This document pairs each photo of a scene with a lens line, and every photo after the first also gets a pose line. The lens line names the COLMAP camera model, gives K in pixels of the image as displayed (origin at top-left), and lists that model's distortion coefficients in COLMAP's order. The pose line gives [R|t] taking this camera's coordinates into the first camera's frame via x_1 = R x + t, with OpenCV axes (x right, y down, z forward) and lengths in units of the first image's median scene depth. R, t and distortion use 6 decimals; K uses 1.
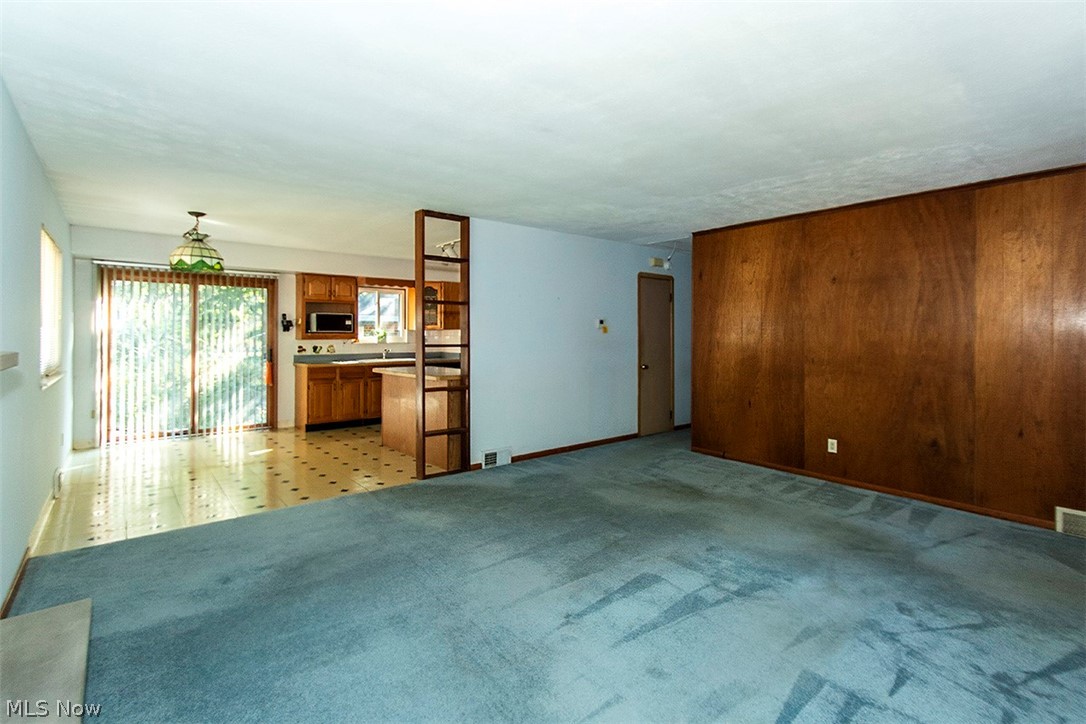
lens RADIAL K [[518.8, 0, 554.1], [0, 518.8, 331.6], [0, 0, 1]] dist [0.014463, -0.002006]
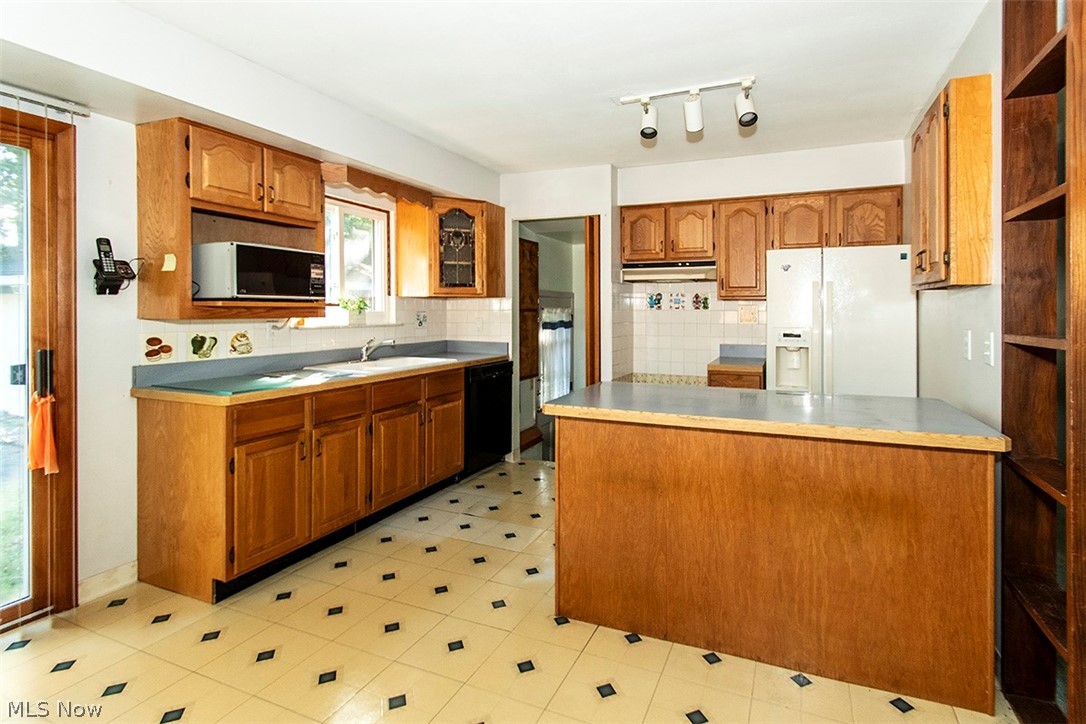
lens RADIAL K [[518.8, 0, 595.0], [0, 518.8, 317.8], [0, 0, 1]] dist [0.014463, -0.002006]
pose [[0.877124, -0.003357, 0.480252, -0.408255], [-0.007348, 0.999765, 0.020410, 0.005295], [-0.480207, -0.021431, 0.876893, 0.575575]]
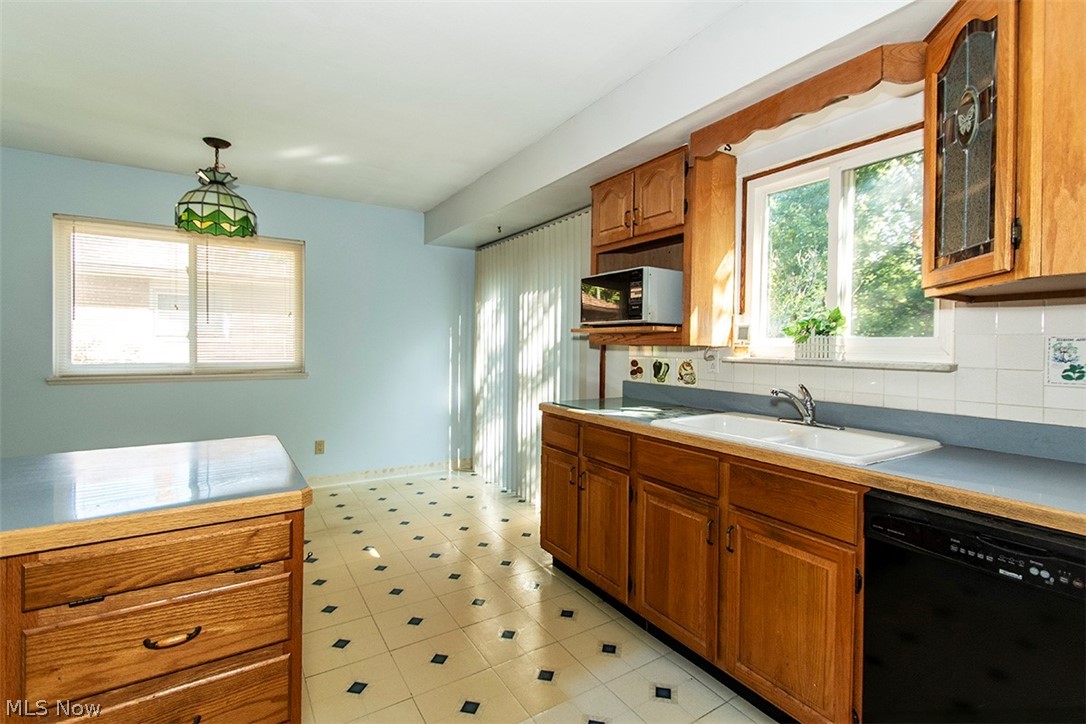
lens RADIAL K [[518.8, 0, 547.0], [0, 518.8, 347.2], [0, 0, 1]] dist [0.014463, -0.002006]
pose [[-0.144705, 0.001974, -0.989473, -0.061872], [-0.007808, 0.999965, 0.003137, 0.016363], [0.989444, 0.008180, -0.144685, 1.013577]]
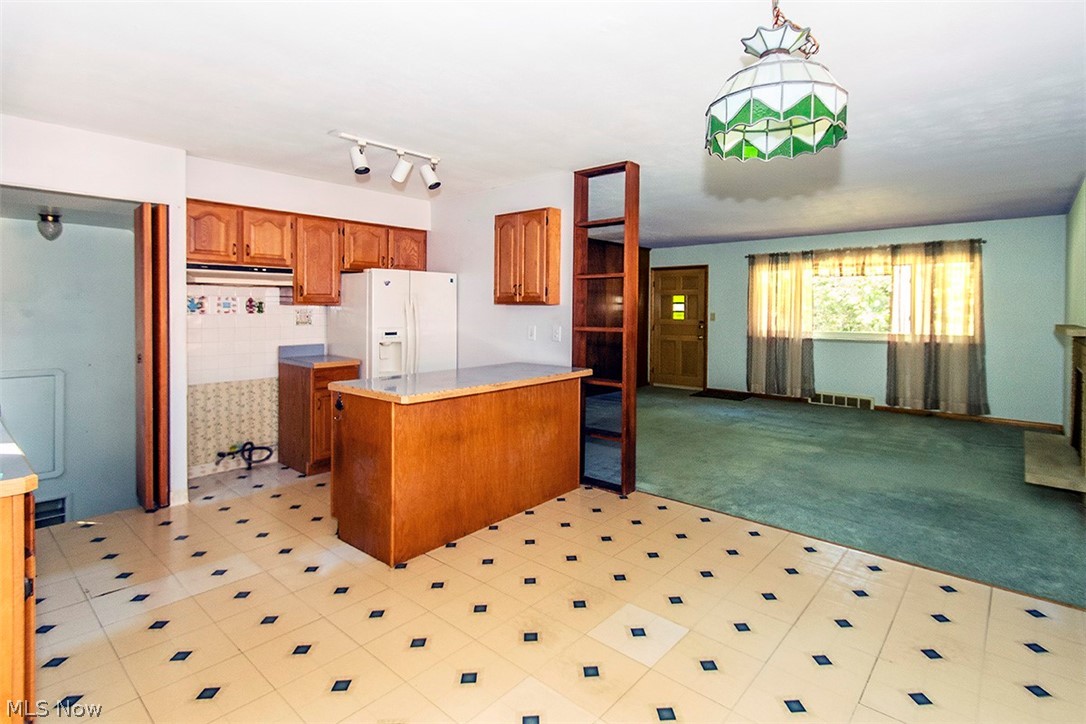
lens RADIAL K [[542.8, 0, 538.2], [0, 542.8, 314.3], [0, 0, 1]] dist [-0.006822, -0.000327]
pose [[-0.138810, -0.014335, 0.990215, -0.685816], [-0.010803, 0.999858, 0.012960, -0.003853], [-0.990260, -0.008899, -0.138946, 0.803561]]
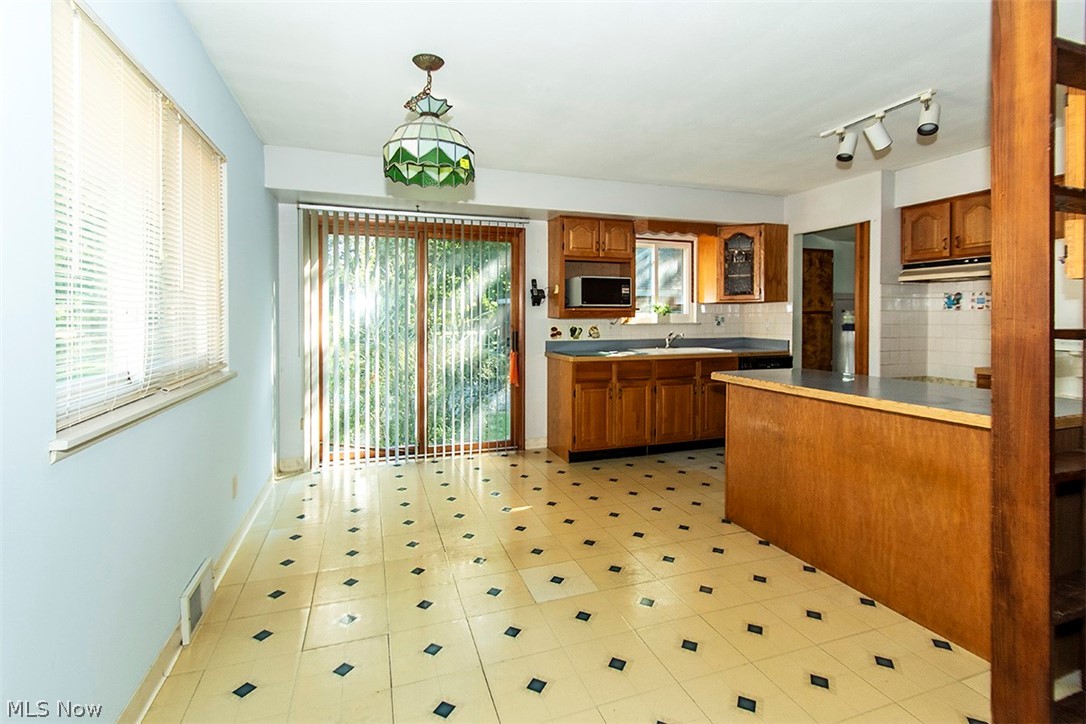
lens RADIAL K [[518.8, 0, 547.3], [0, 518.8, 323.5], [0, 0, 1]] dist [0.014463, -0.002006]
pose [[0.937588, 0.003991, -0.347725, -0.269897], [0.003531, 0.999773, 0.020995, 0.008581], [0.347730, -0.020913, 0.937362, 0.380489]]
